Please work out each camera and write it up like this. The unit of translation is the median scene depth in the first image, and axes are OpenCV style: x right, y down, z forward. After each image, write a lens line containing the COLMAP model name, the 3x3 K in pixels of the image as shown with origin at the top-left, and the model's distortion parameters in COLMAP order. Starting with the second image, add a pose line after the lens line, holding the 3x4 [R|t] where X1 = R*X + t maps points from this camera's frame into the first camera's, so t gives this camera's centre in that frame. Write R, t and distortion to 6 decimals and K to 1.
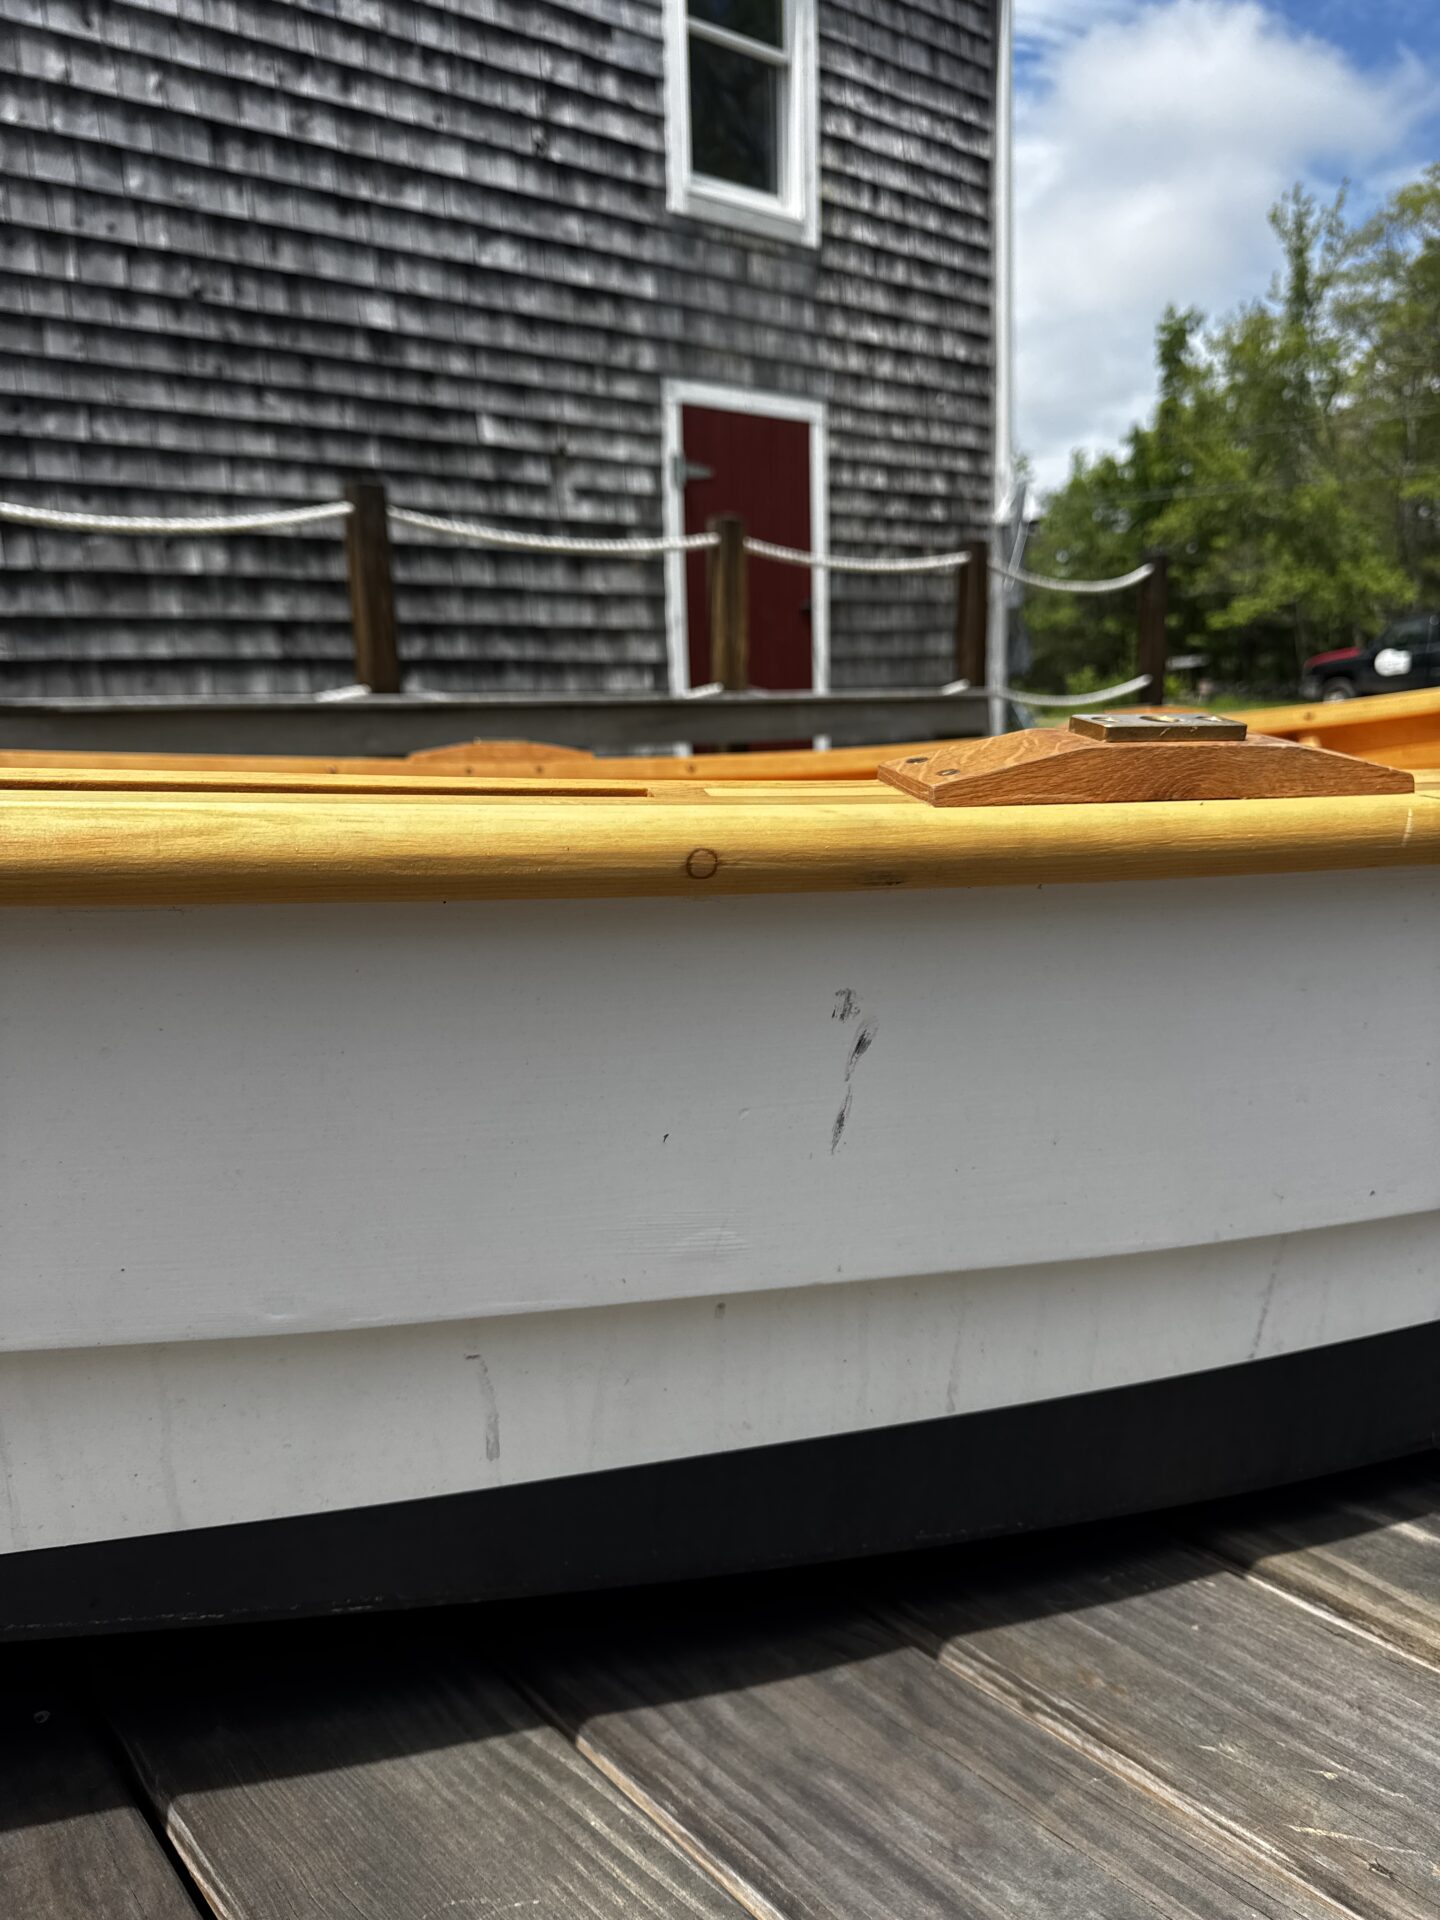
lens RADIAL K [[1401.0, 0, 720.0], [0, 1401.0, 960.0], [0, 0, 1]] dist [-0.013791, 0.005459]
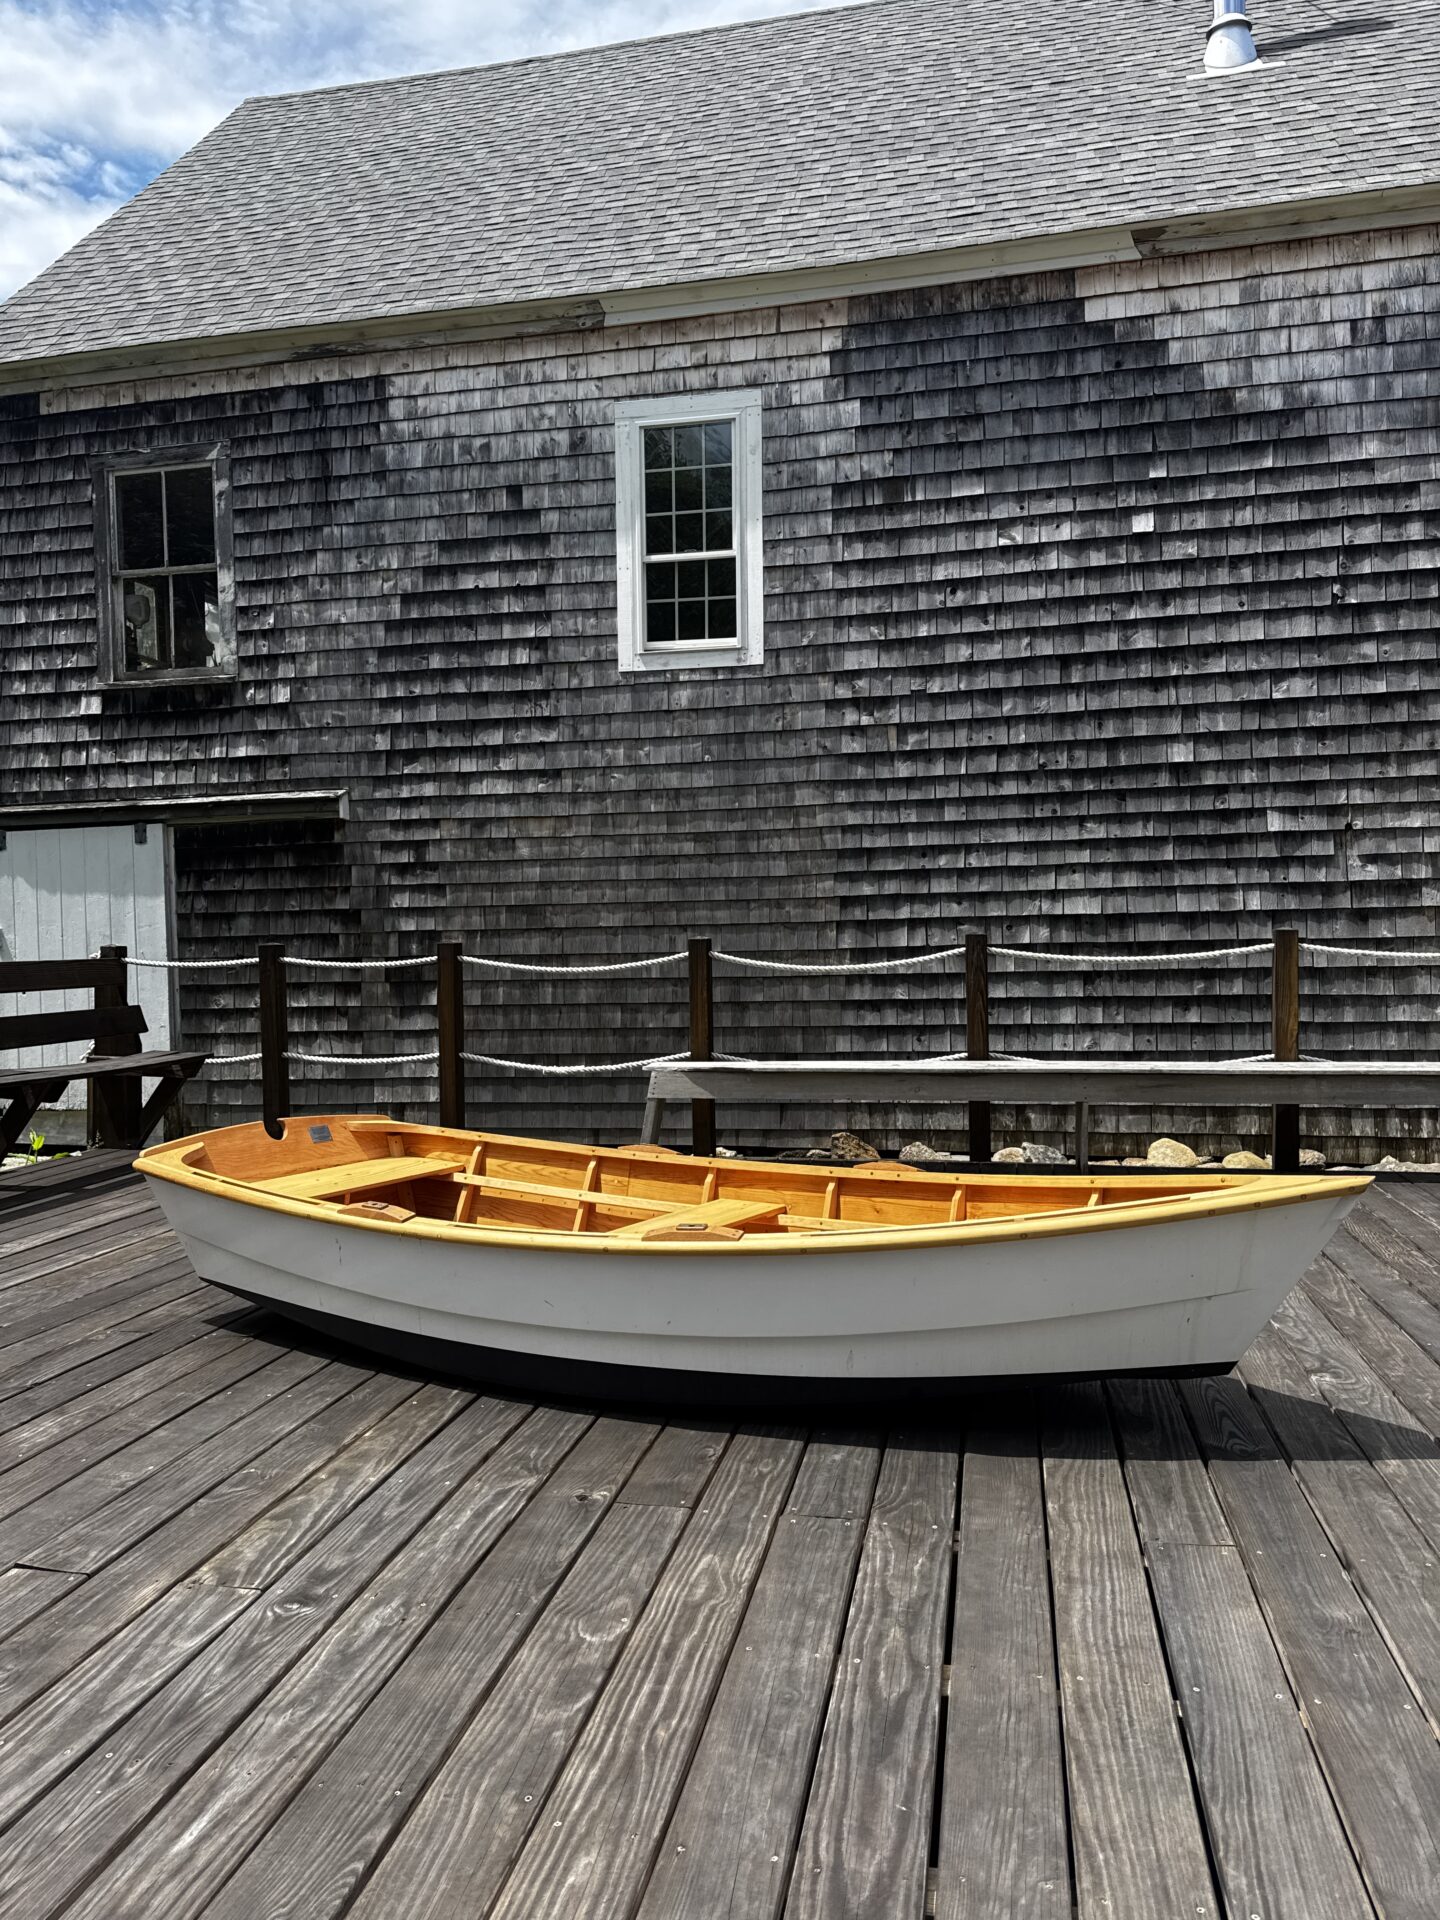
lens RADIAL K [[1339.3, 0, 717.0], [0, 1339.3, 970.6], [0, 0, 1]] dist [0.181471, -0.368037]
pose [[0.620382, 0.031254, -0.783677, 0.497734], [-0.136020, 0.988352, -0.068261, -0.088873], [0.772415, 0.148944, 0.617407, -0.143827]]
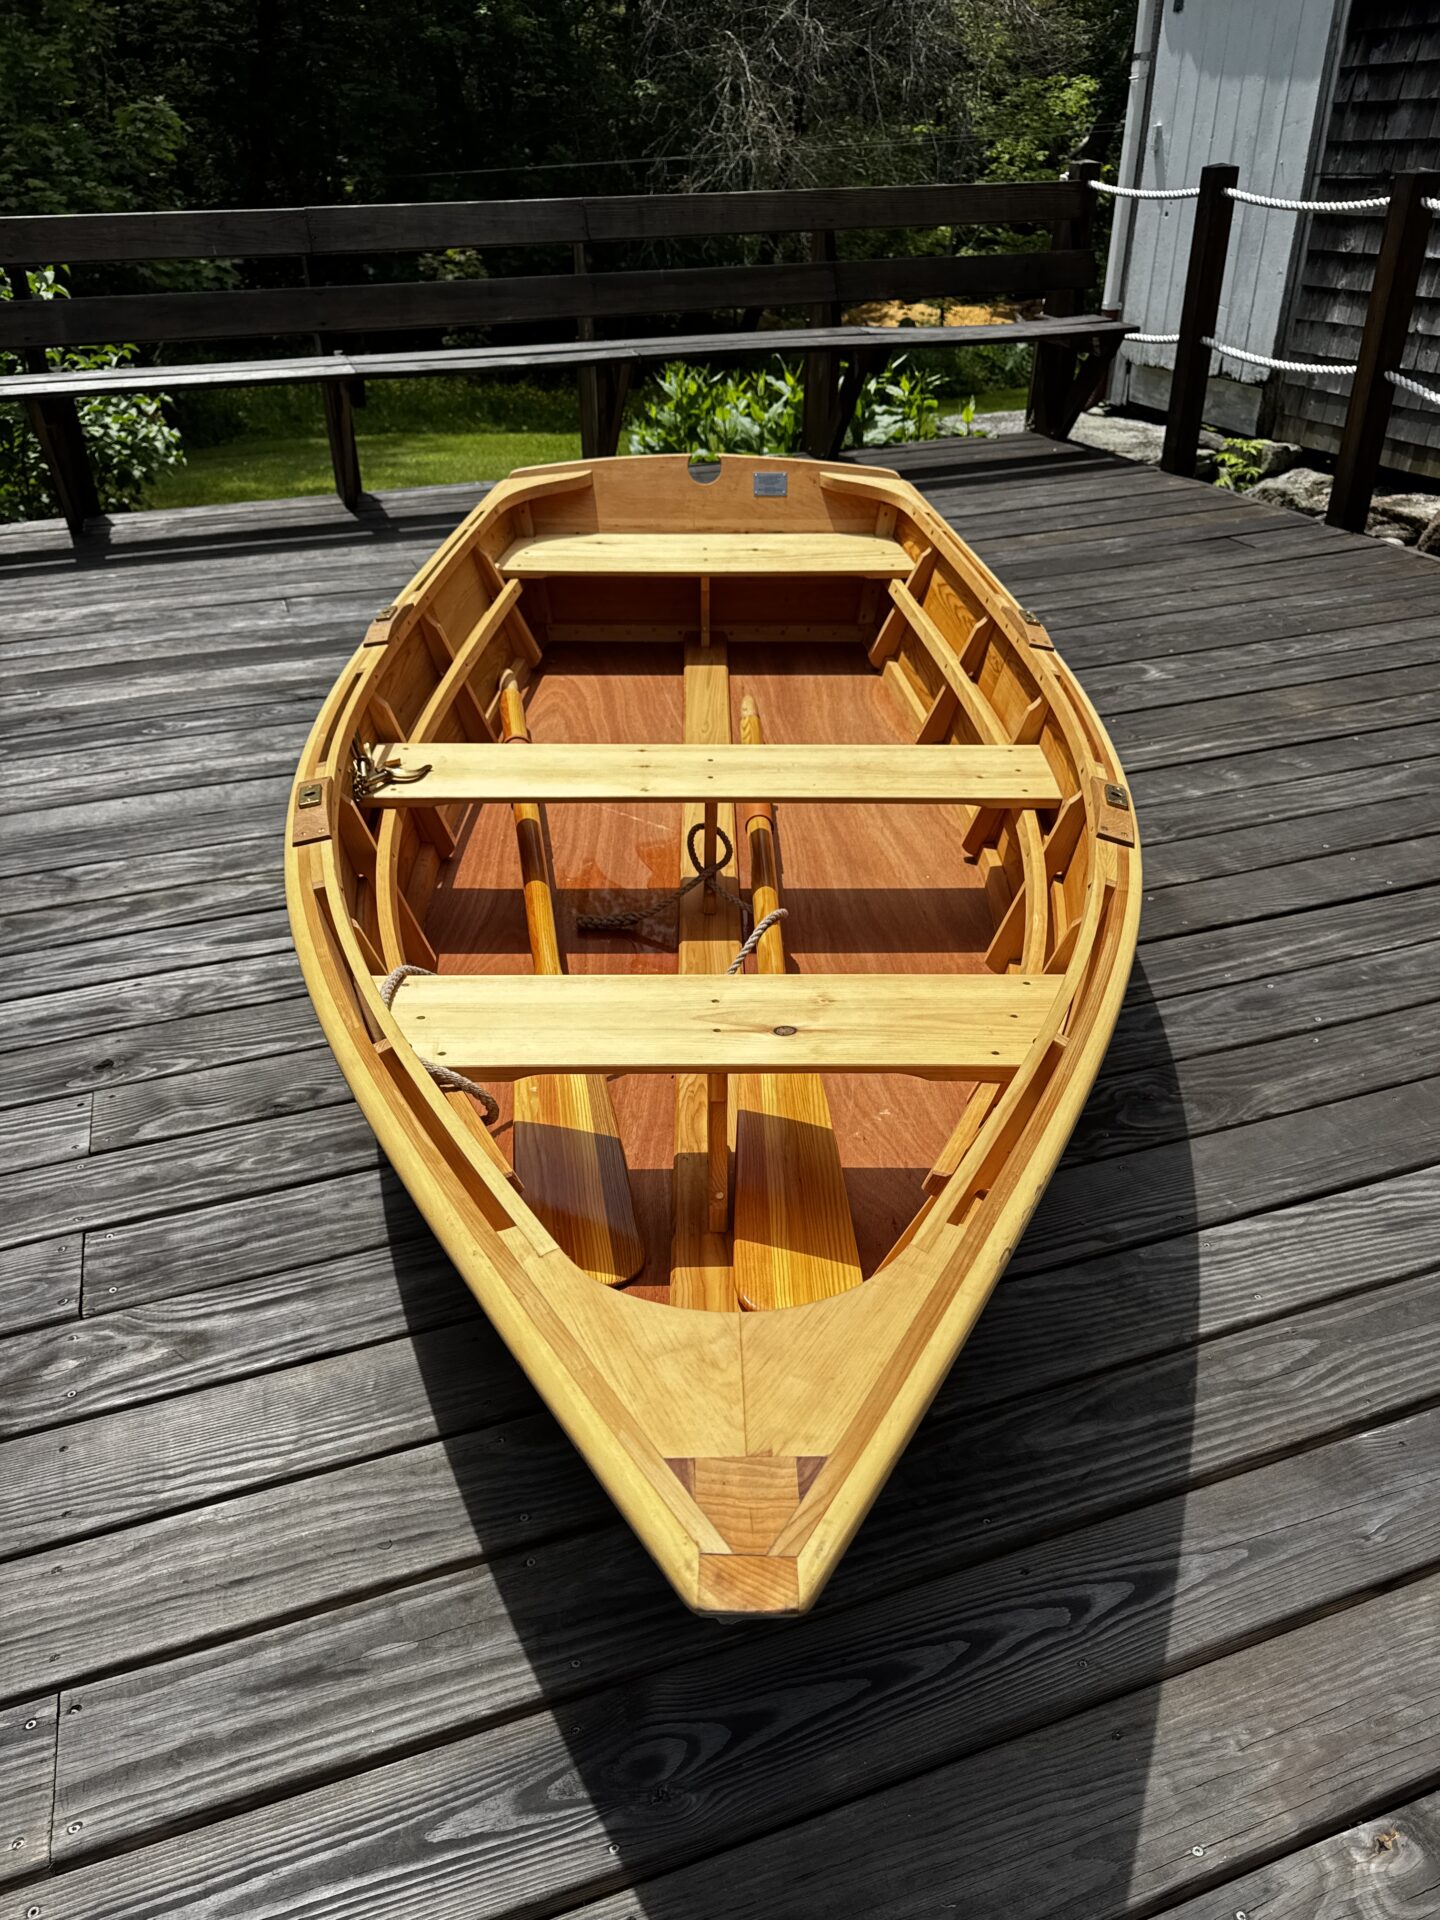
lens RADIAL K [[1377.6, 0, 720.0], [0, 1377.6, 960.0], [0, 0, 1]] dist [0.007605, -0.008114]
pose [[-0.344907, 0.502907, -0.792543, 0.353218], [-0.143892, 0.806045, 0.574096, -0.180024], [0.927542, 0.312050, -0.205646, 0.287153]]
